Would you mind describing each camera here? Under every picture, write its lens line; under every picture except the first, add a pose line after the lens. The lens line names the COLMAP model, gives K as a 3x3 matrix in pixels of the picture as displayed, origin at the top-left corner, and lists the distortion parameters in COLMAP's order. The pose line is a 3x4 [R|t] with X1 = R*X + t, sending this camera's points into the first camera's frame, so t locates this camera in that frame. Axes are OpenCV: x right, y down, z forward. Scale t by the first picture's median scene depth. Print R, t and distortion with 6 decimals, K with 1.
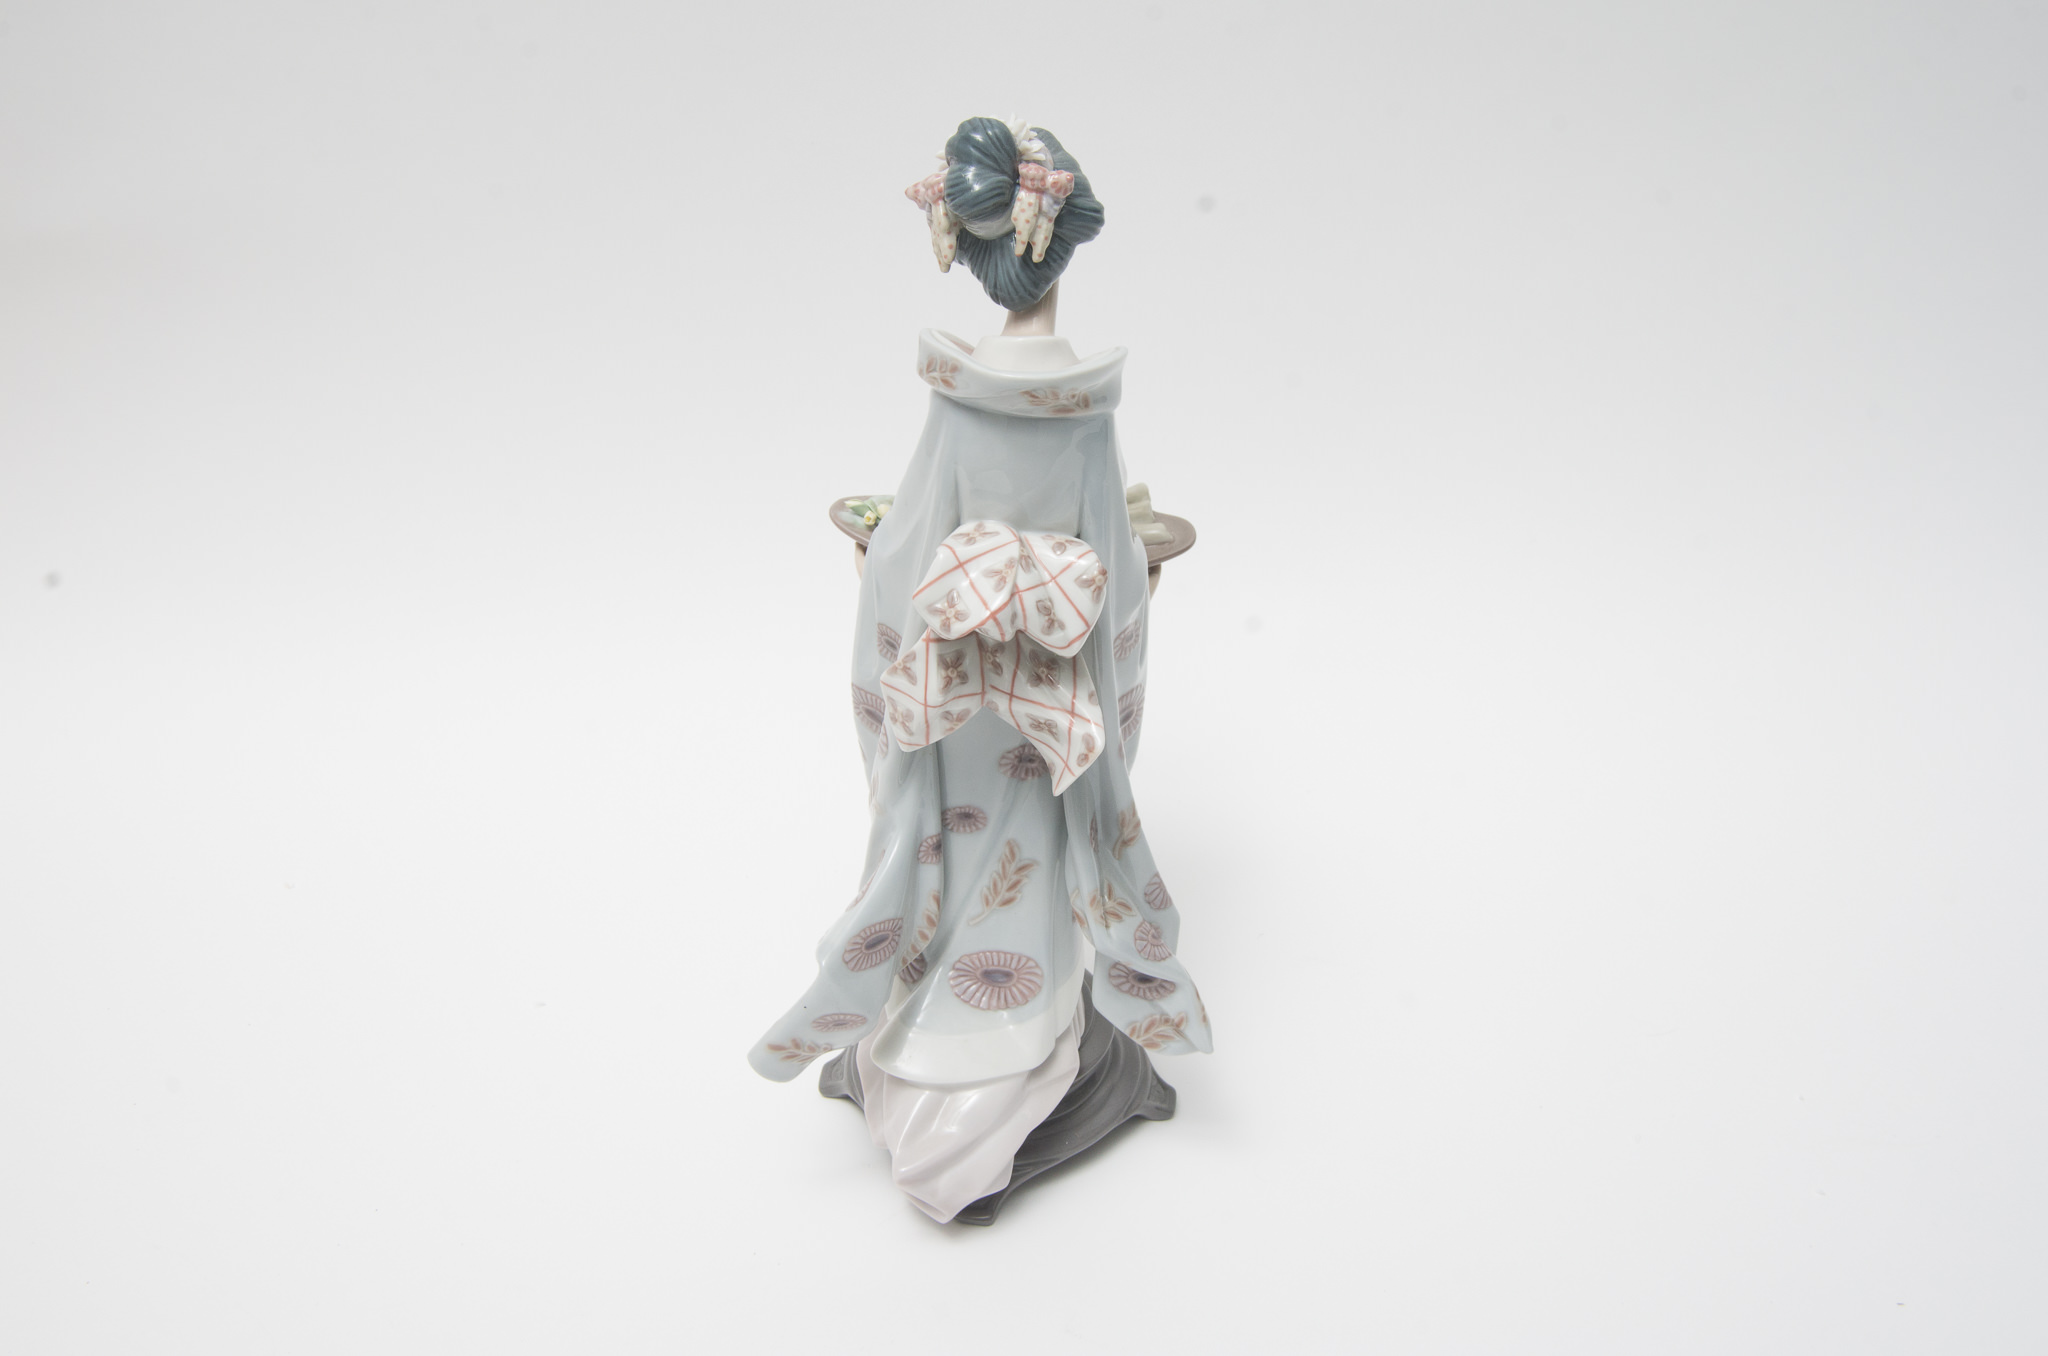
lens RADIAL K [[2021.9, 0, 1024.0], [0, 2021.9, 678.0], [0, 0, 1]] dist [-0.019054, -0.002639]
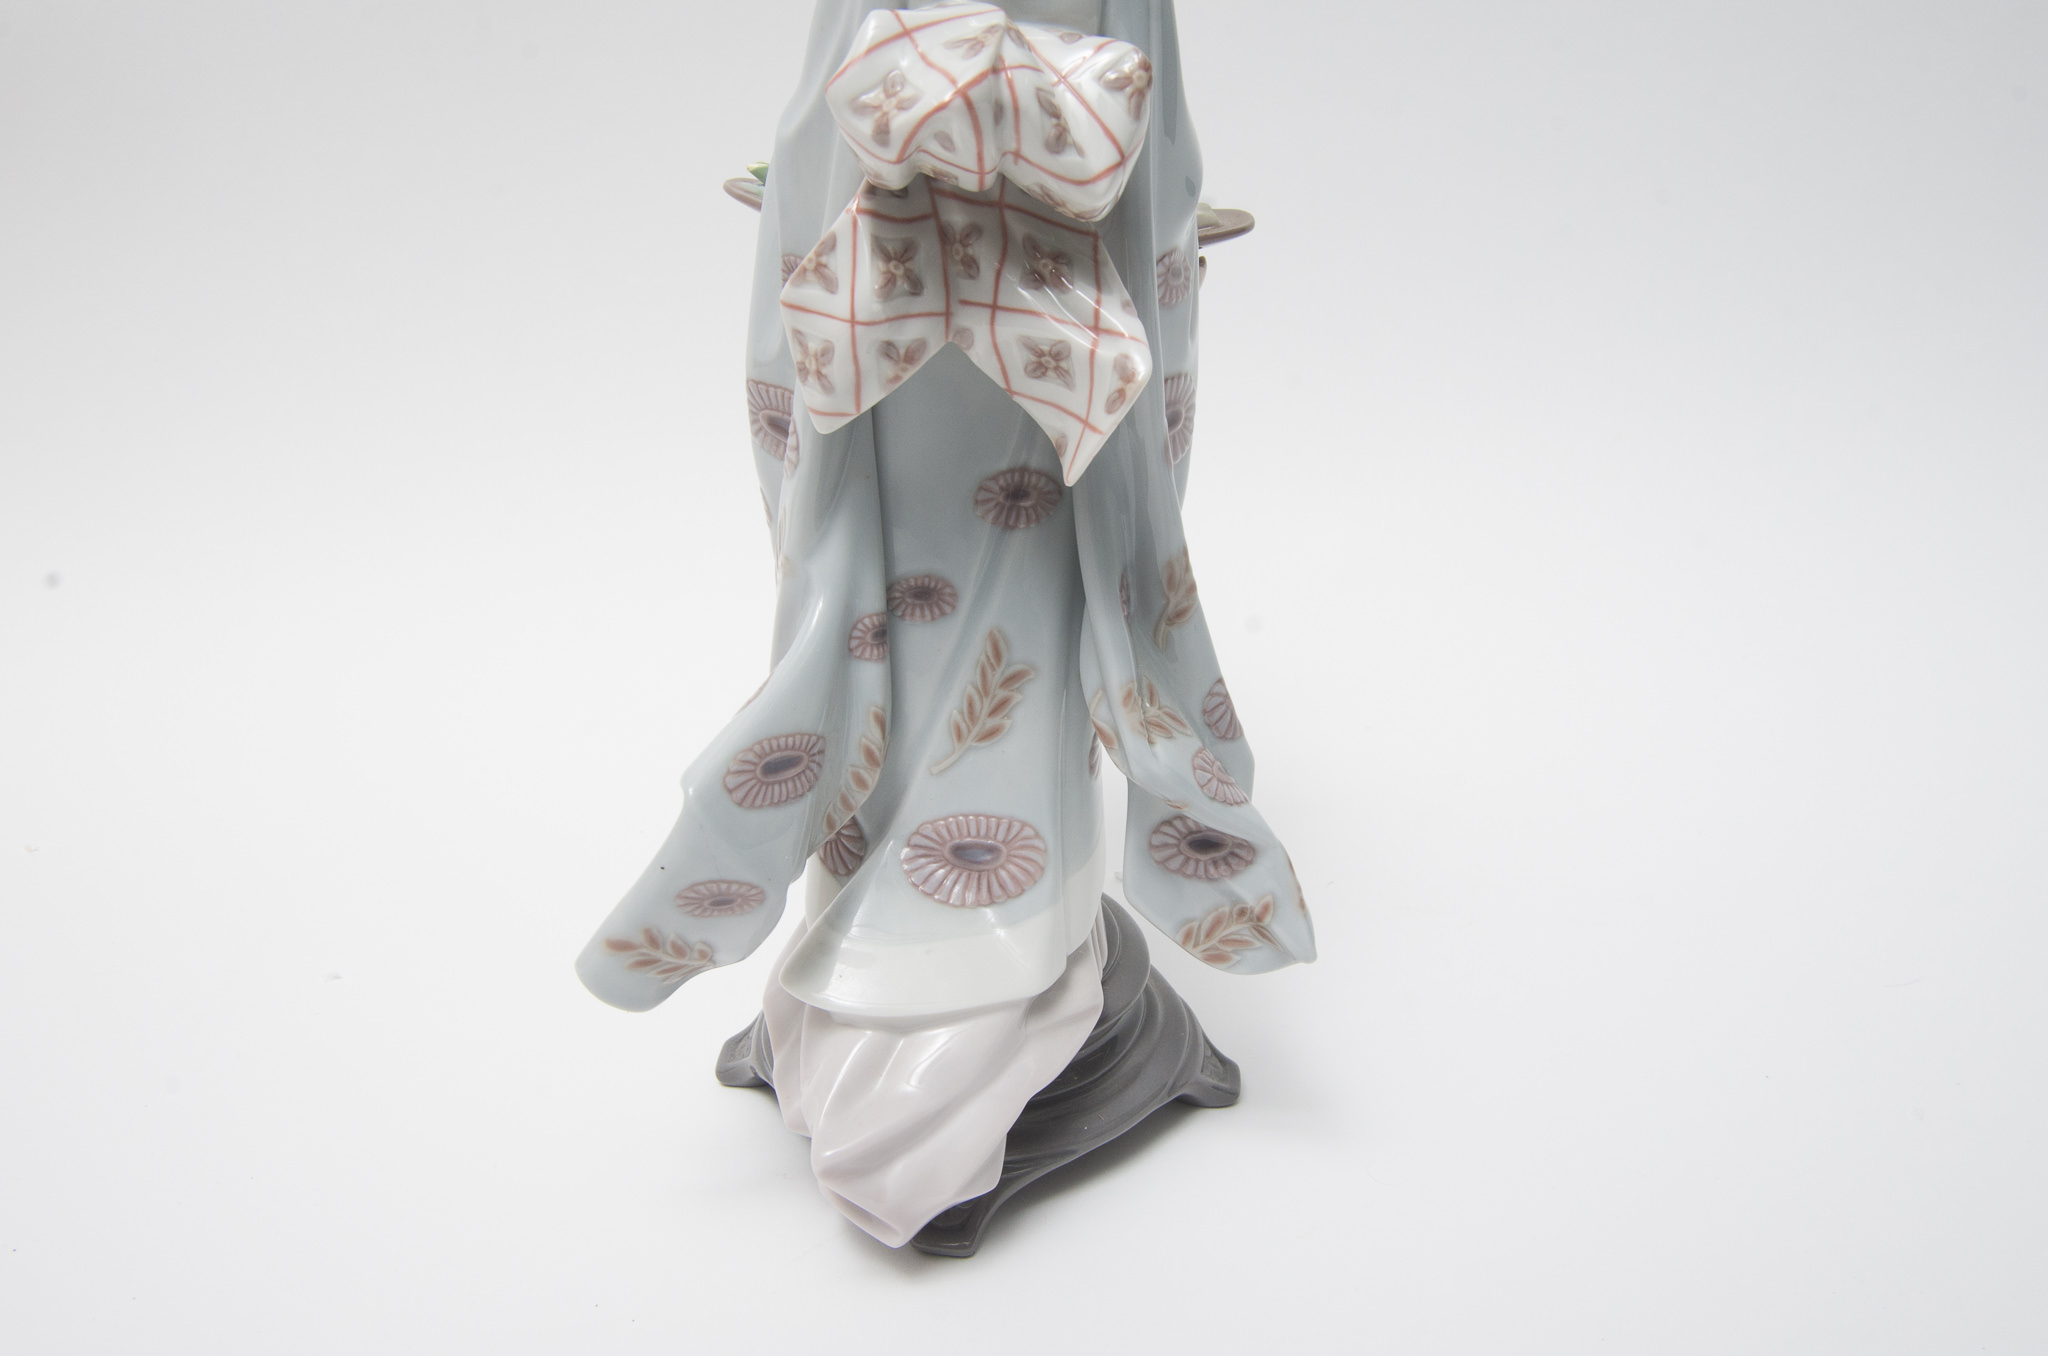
lens RADIAL K [[1748.2, 0, 1017.5], [0, 1748.2, 677.7], [0, 0, 1]] dist [-0.034996, 0.000445]
pose [[0.999774, -0.013760, 0.016192, -0.009285], [0.015824, 0.990700, -0.135144, 0.189714], [-0.014182, 0.135370, 0.990694, 0.495725]]
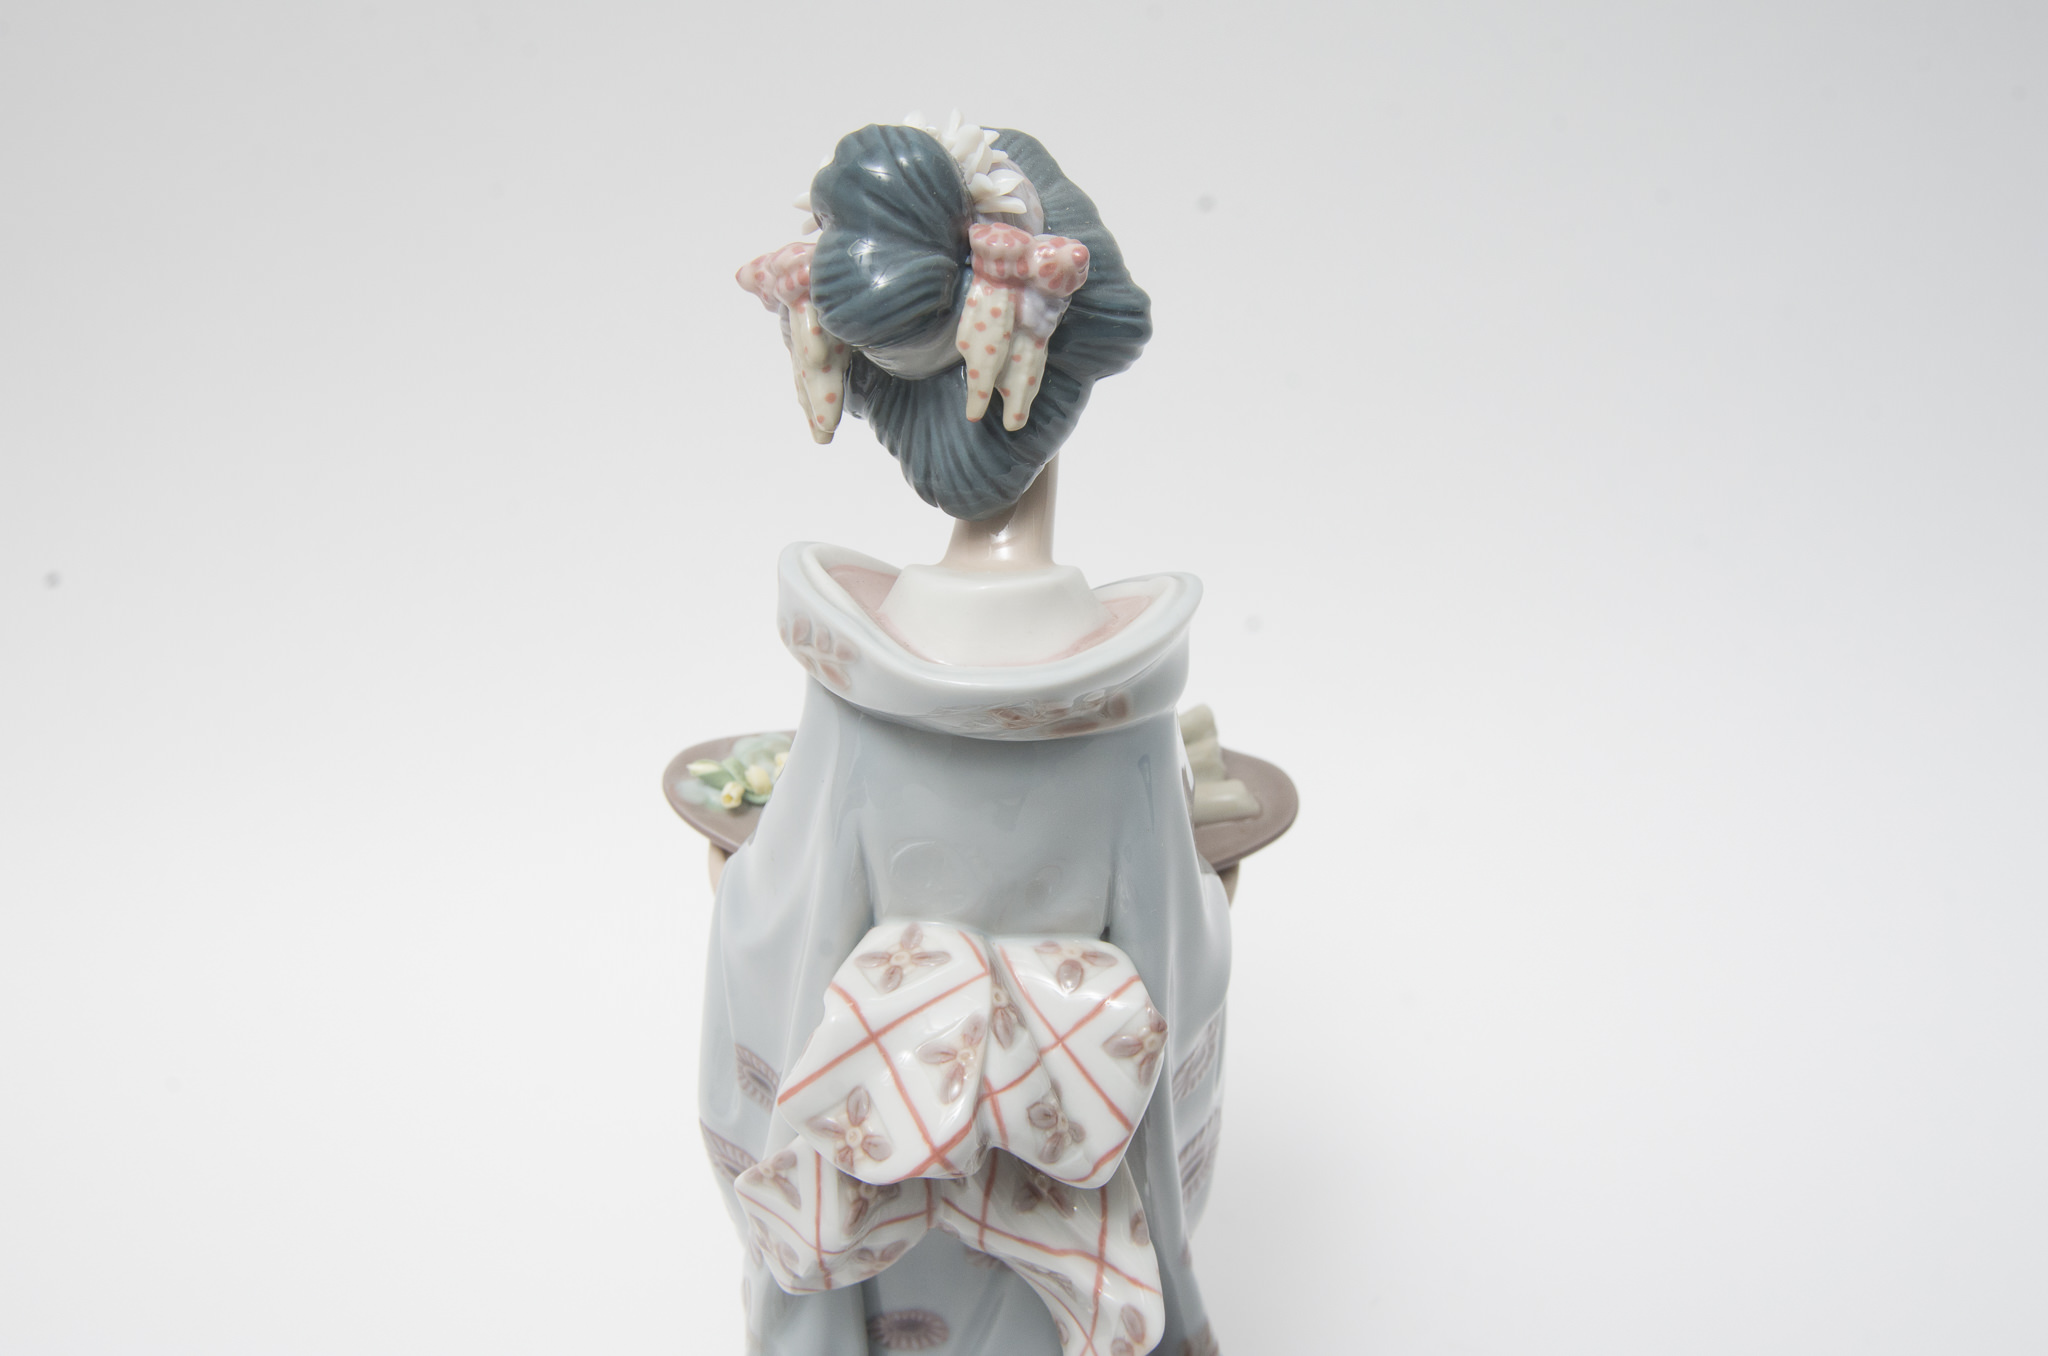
lens RADIAL K [[2021.9, 0, 1024.0], [0, 2021.9, 678.0], [0, 0, 1]] dist [-0.019054, -0.002639]
pose [[0.999729, -0.022601, 0.005562, 0.004629], [0.022240, 0.998062, 0.058110, -0.162542], [-0.006864, -0.057970, 0.998295, 0.487014]]
